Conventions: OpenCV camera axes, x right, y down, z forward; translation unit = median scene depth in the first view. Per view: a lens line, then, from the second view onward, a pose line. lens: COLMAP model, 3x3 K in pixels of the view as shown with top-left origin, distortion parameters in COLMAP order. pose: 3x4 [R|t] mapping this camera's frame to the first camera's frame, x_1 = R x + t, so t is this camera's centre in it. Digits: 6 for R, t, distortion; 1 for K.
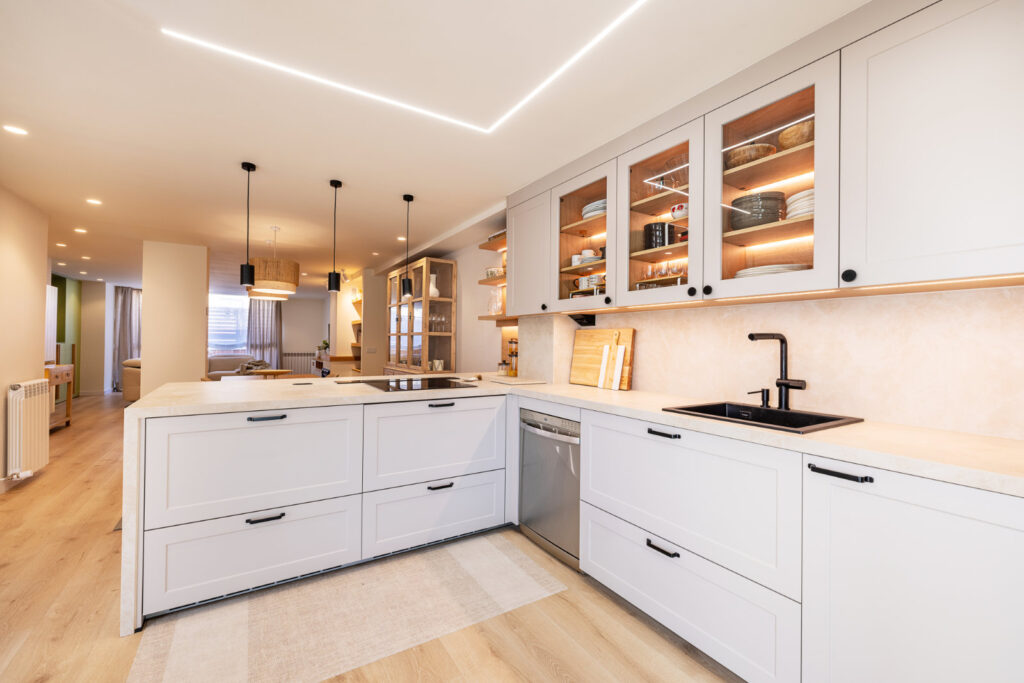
lens RADIAL K [[407.9, 0, 496.9], [0, 407.9, 343.5], [0, 0, 1]] dist [-0.007578, 0.000363]
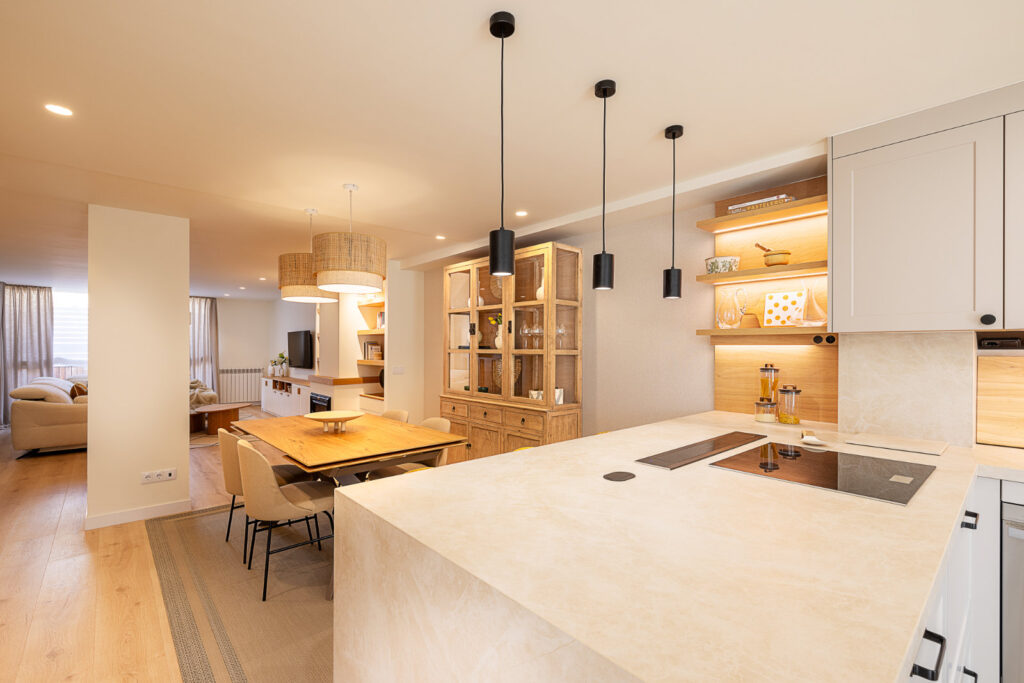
lens RADIAL K [[448.2, 0, 477.9], [0, 448.2, 347.9], [0, 0, 1]] dist [0.002457, -0.000757]
pose [[0.992925, -0.006329, 0.118573, -0.466641], [0.006924, 0.999965, -0.004604, -0.035197], [-0.118539, 0.005392, 0.992935, 0.316624]]
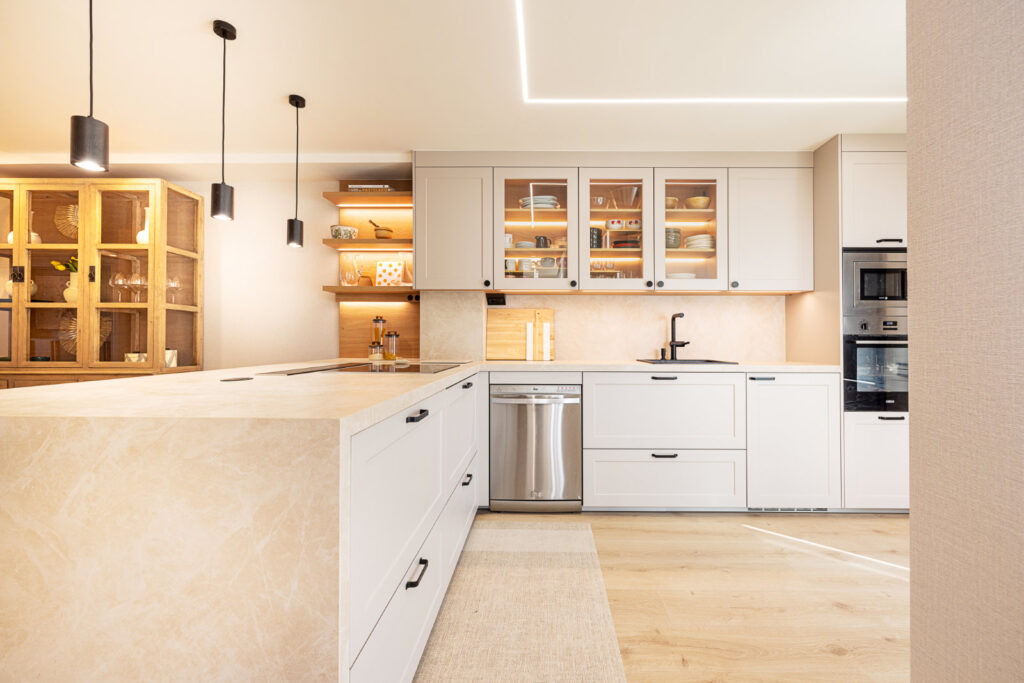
lens RADIAL K [[434.7, 0, 535.8], [0, 434.7, 337.6], [0, 0, 1]] dist [-0.005370, 0.001256]
pose [[0.543996, -0.005967, 0.839067, -0.493234], [0.004974, 0.999980, 0.003886, 0.027595], [-0.839073, 0.002060, 0.544015, 0.223552]]
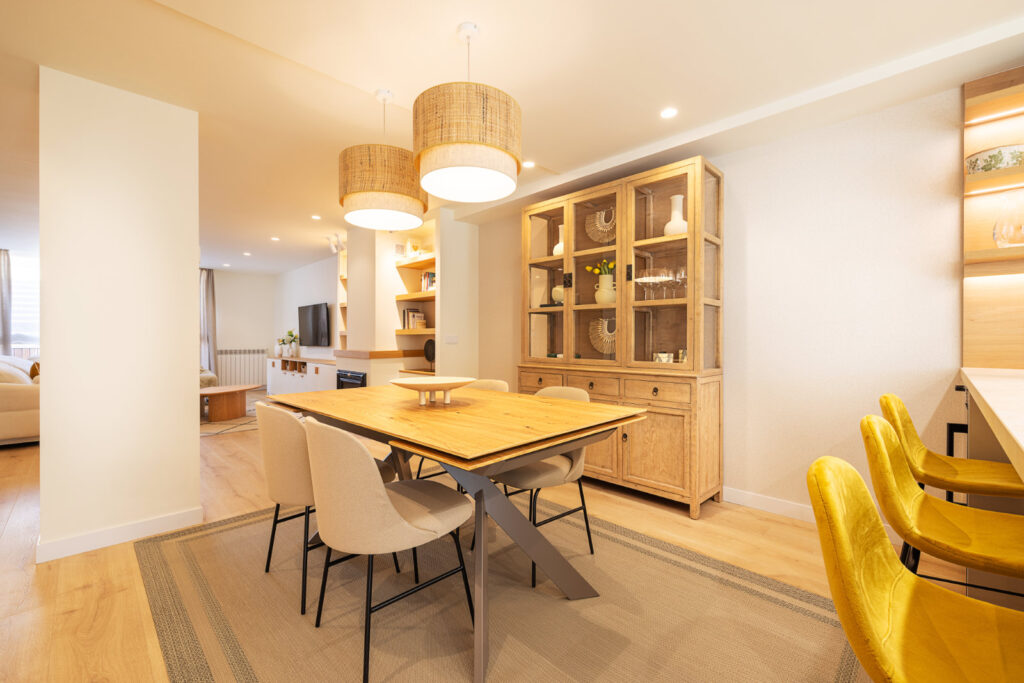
lens RADIAL K [[434.7, 0, 512.6], [0, 434.7, 336.4], [0, 0, 1]] dist [-0.005370, 0.001256]
pose [[0.978322, -0.008624, 0.206909, -0.634684], [0.009578, 0.999948, -0.003609, 0.026427], [-0.206867, 0.005513, 0.978353, 0.597140]]
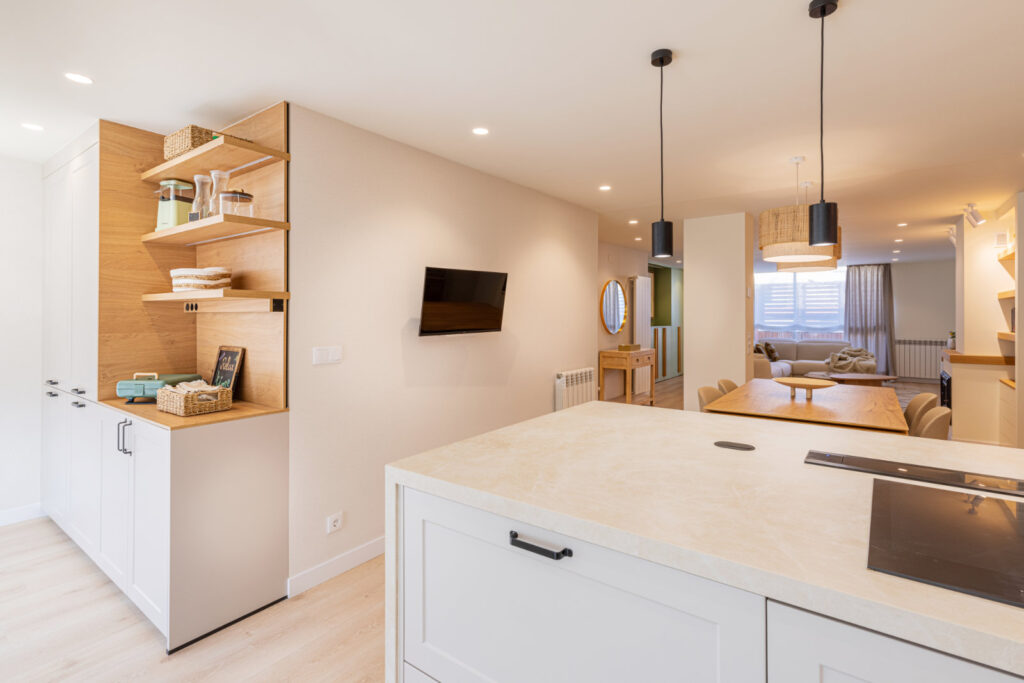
lens RADIAL K [[468.1, 0, 557.6], [0, 468.1, 310.5], [0, 0, 1]] dist [0.002461, 0.000831]
pose [[0.407694, -0.019838, -0.912903, -0.034756], [-0.001061, 0.999753, -0.022199, -0.032319], [0.913118, 0.010019, 0.407572, 0.385948]]
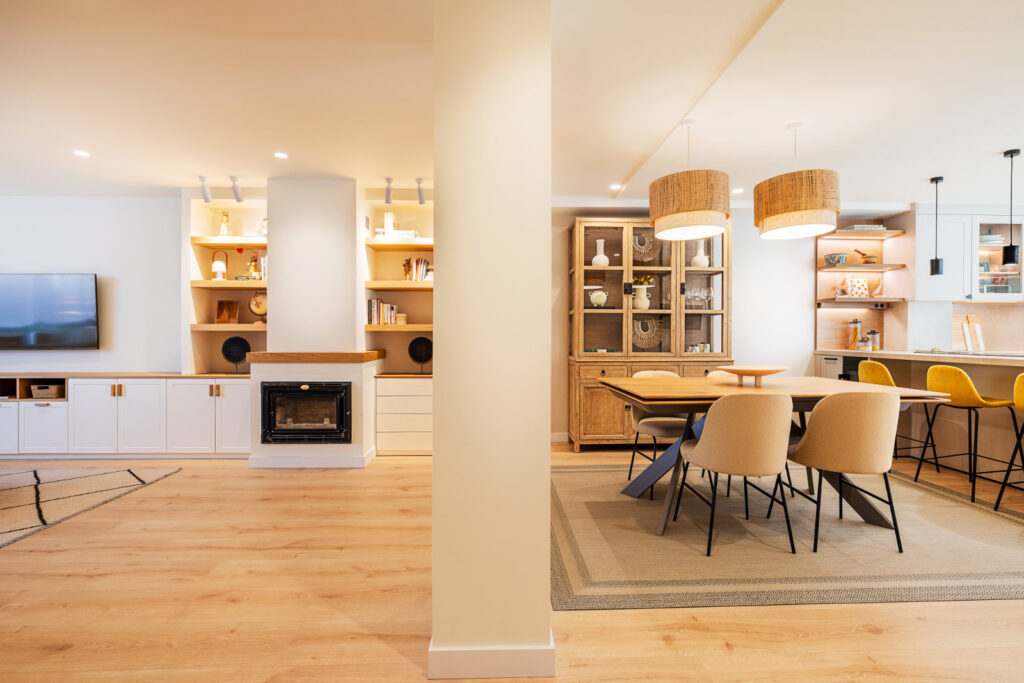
lens RADIAL K [[466.0, 0, 503.0], [0, 466.0, 341.2], [0, 0, 1]] dist [-0.002901, 0.001201]
pose [[0.504487, -0.025424, 0.863045, -1.475776], [0.005468, 0.999640, 0.026252, 0.009507], [-0.863402, -0.008525, 0.504445, 1.102730]]
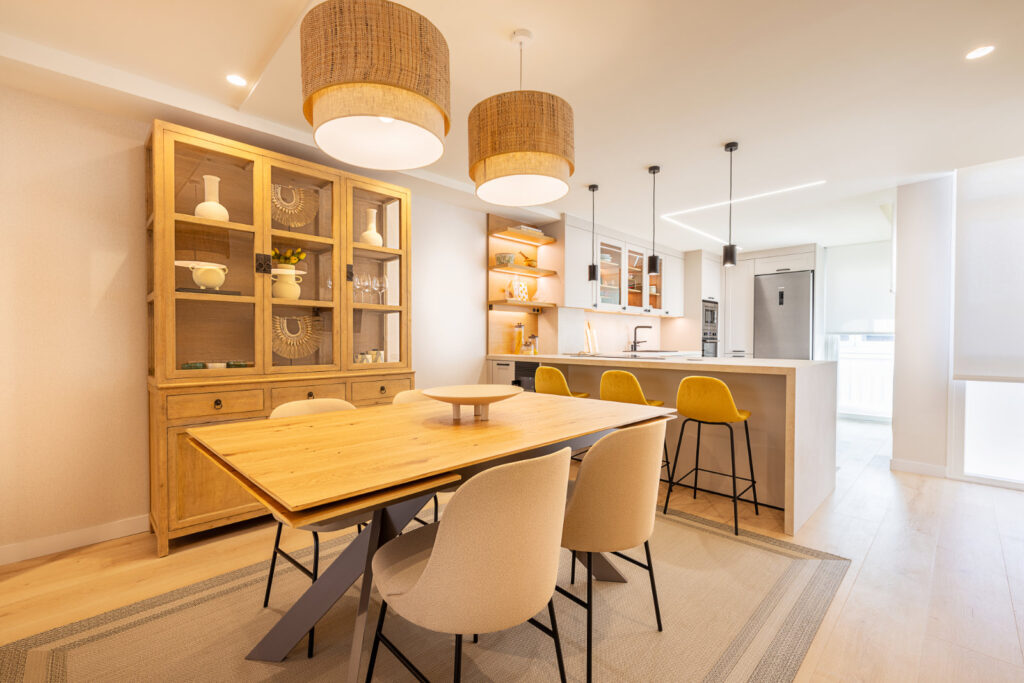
lens RADIAL K [[448.2, 0, 504.7], [0, 448.2, 345.8], [0, 0, 1]] dist [0.002457, -0.000757]
pose [[-0.207441, -0.029076, 0.977815, -1.081279], [-0.005308, 0.999577, 0.028597, 0.014932], [-0.978233, 0.000741, -0.207507, 1.197931]]
